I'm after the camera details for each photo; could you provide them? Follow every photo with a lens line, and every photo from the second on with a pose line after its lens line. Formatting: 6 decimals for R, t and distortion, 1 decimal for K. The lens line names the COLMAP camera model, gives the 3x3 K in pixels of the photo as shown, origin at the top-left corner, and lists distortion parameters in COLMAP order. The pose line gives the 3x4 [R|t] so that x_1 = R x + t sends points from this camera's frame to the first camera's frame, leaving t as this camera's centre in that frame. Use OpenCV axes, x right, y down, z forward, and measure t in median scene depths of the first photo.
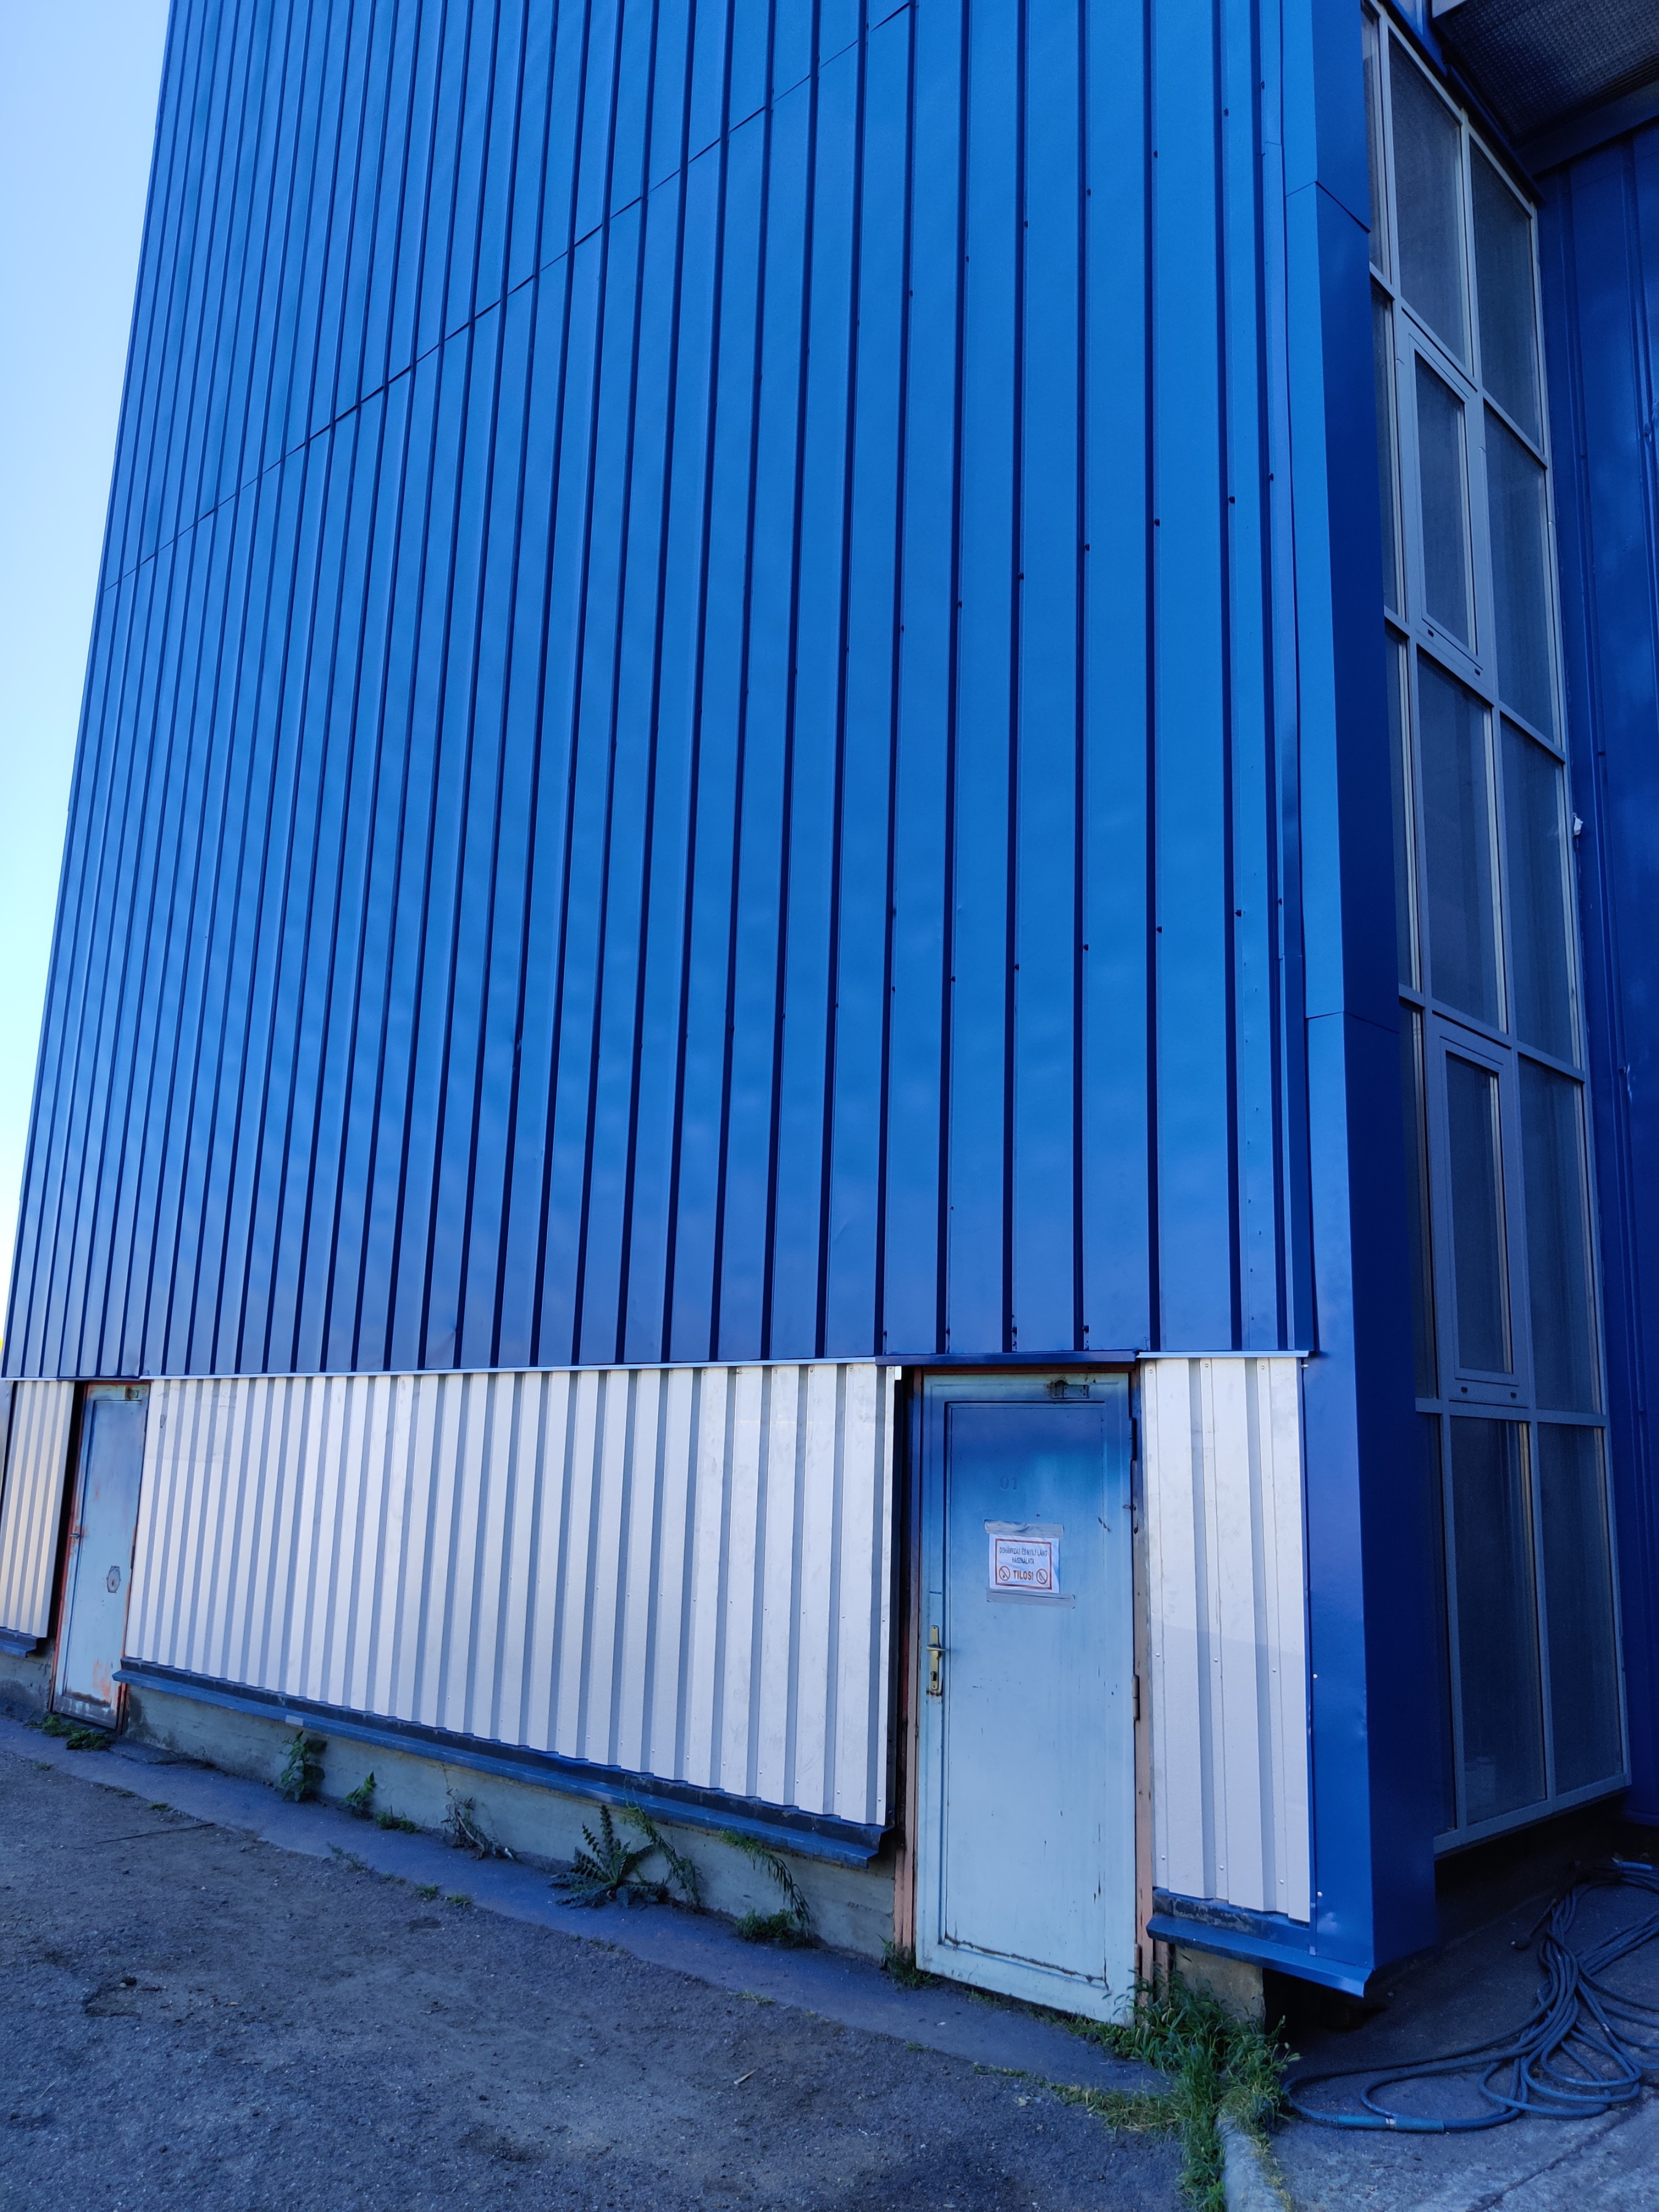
lens RADIAL K [[1722.5, 0, 829.5], [0, 1722.5, 1106.0], [0, 0, 1]] dist [0.071968, -0.082933]
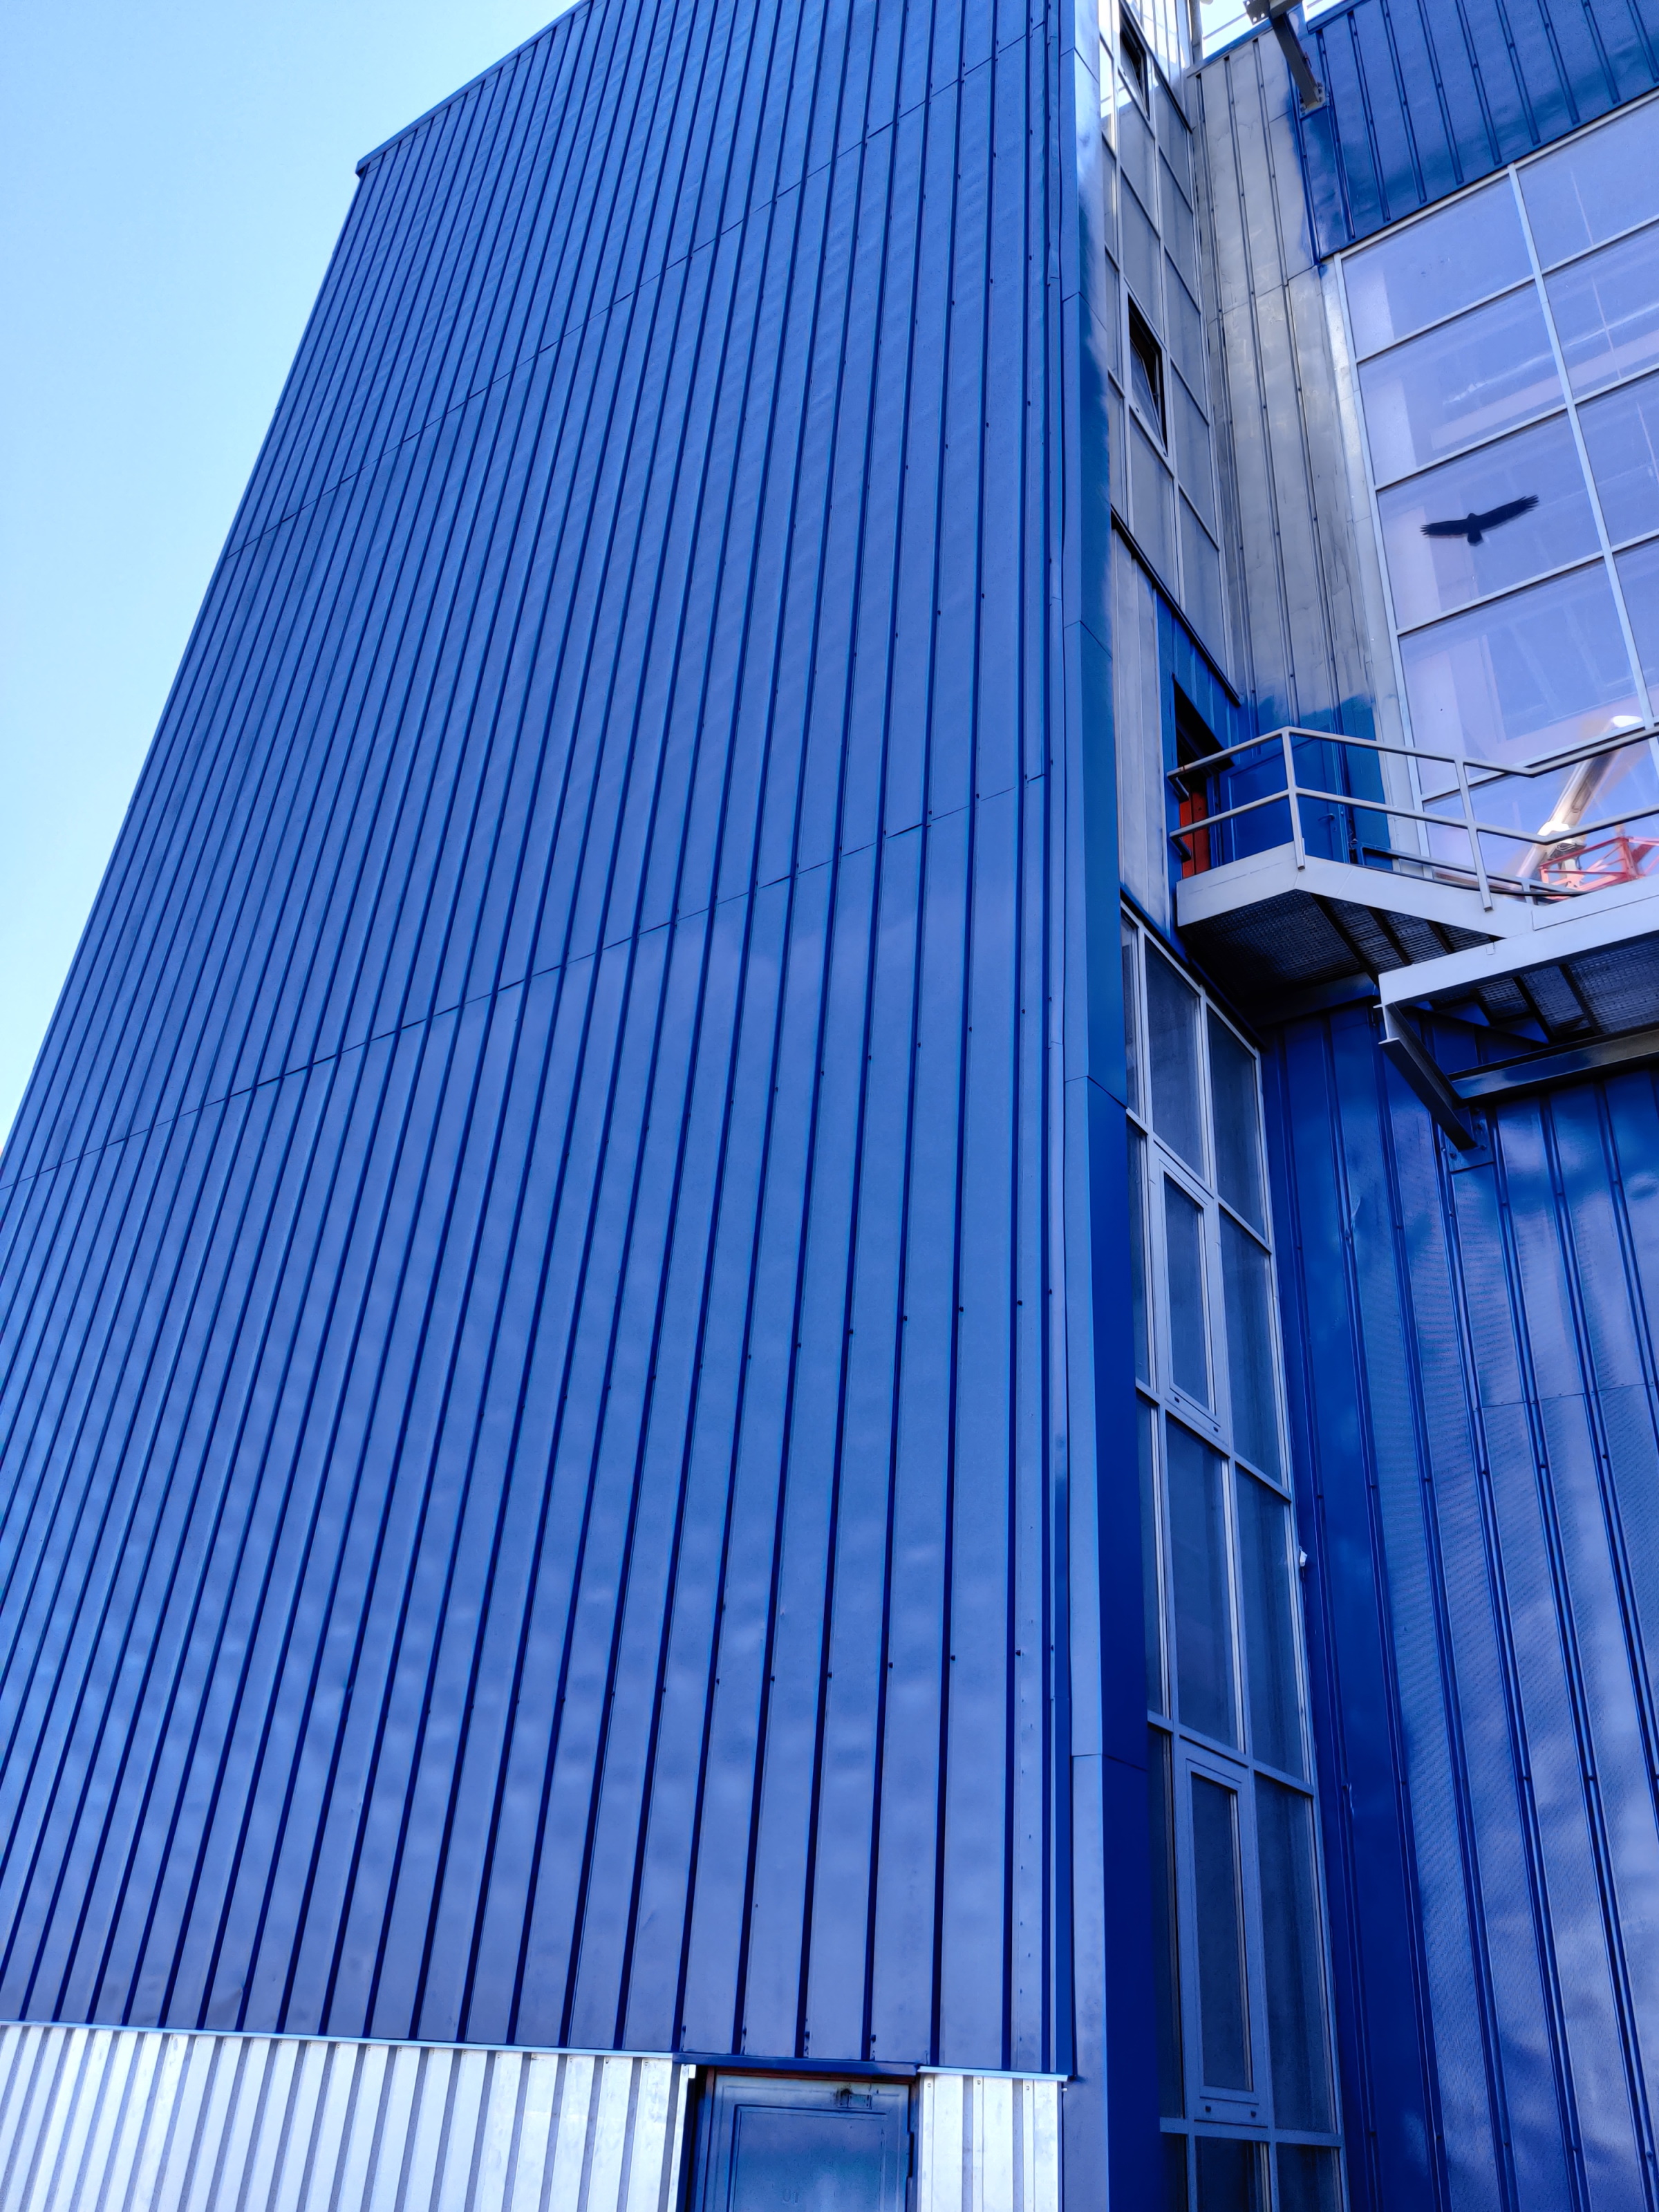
lens RADIAL K [[1713.7, 0, 829.5], [0, 1713.7, 1106.0], [0, 0, 1]] dist [0.030336, -0.046341]
pose [[0.989623, 0.103019, 0.100168, -0.041164], [-0.064429, 0.941252, -0.331503, -0.053693], [-0.128434, 0.321609, 0.938122, -0.177608]]
